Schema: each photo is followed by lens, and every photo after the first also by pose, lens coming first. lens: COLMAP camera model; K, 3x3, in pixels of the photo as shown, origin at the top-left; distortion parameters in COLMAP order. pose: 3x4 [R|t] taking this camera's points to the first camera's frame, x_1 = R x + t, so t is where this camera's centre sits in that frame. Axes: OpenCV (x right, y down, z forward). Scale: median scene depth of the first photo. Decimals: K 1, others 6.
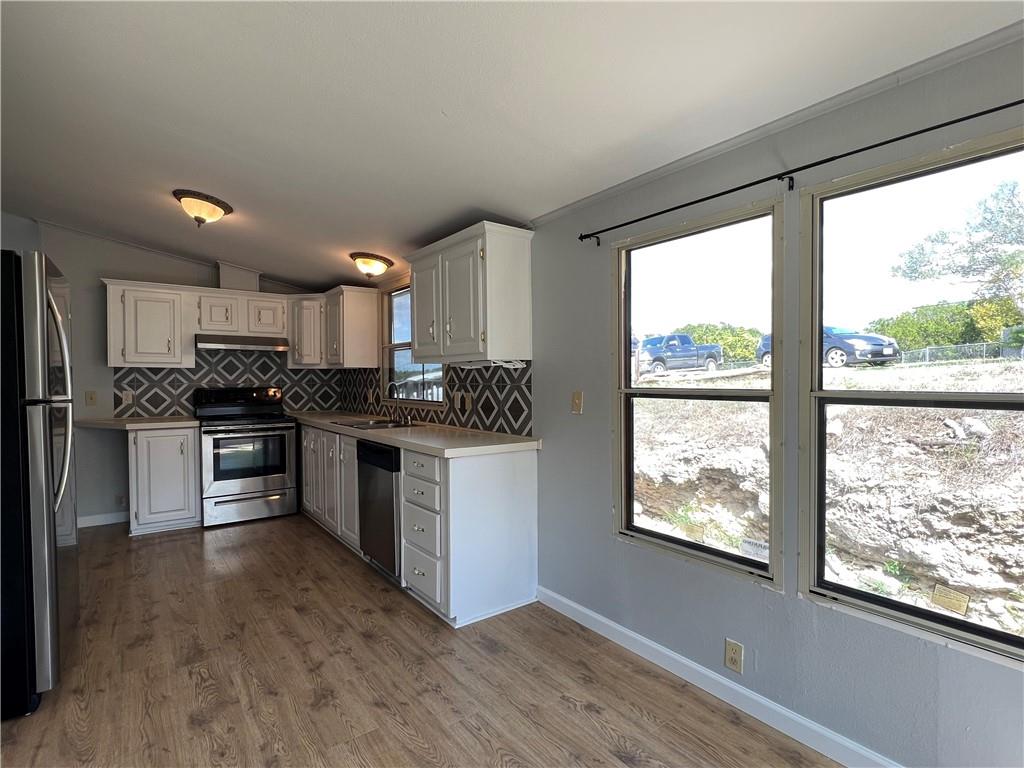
lens RADIAL K [[511.9, 0, 512.8], [0, 511.9, 387.0], [0, 0, 1]] dist [-0.019698, 0.000507]
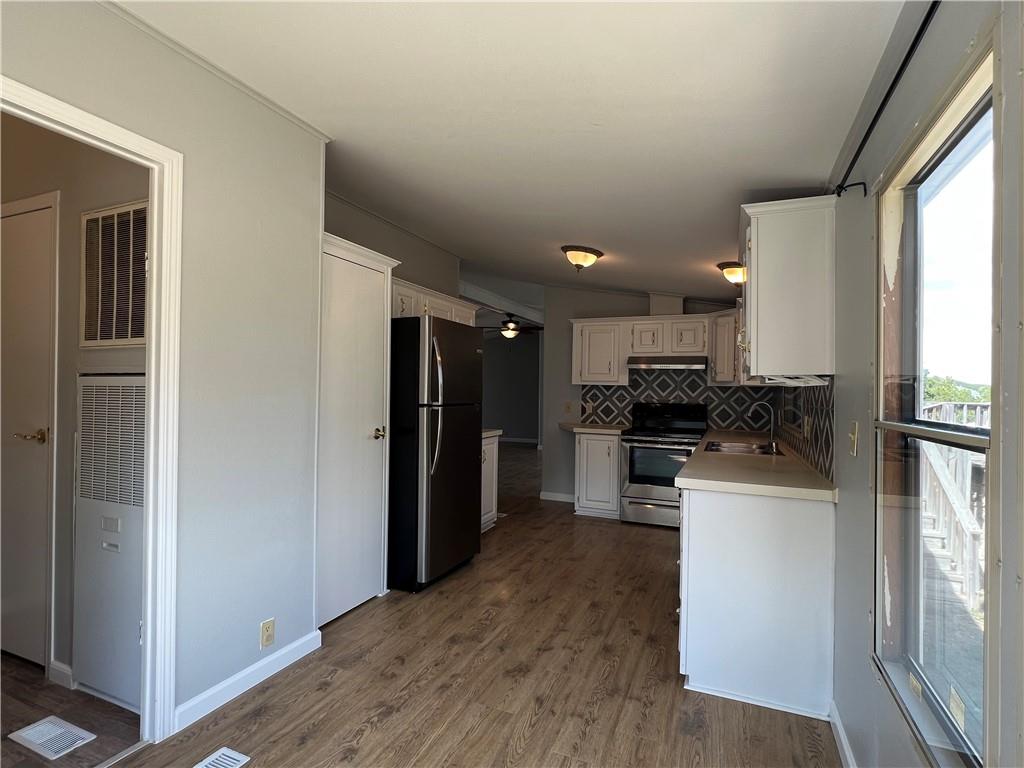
lens RADIAL K [[511.9, 0, 507.7], [0, 511.9, 386.9], [0, 0, 1]] dist [-0.019698, 0.000507]
pose [[0.494032, 0.003677, -0.869436, 0.303790], [-0.034392, 0.999291, -0.015316, -0.007016], [0.868763, 0.037468, 0.493808, 0.188028]]
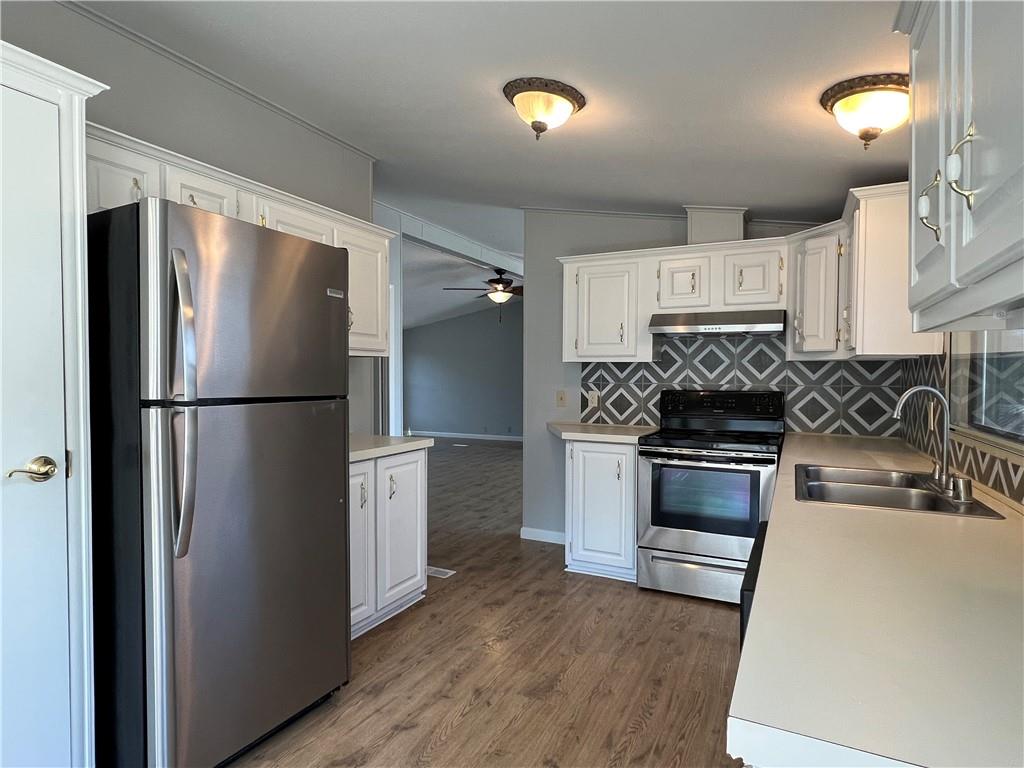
lens RADIAL K [[574.4, 0, 508.3], [0, 574.4, 390.0], [0, 0, 1]] dist [-0.012095, 0.001905]
pose [[0.447213, 0.024329, -0.894096, 0.015924], [-0.021973, 0.999627, 0.016211, -0.006853], [0.894157, 0.012396, 0.447581, 0.505762]]
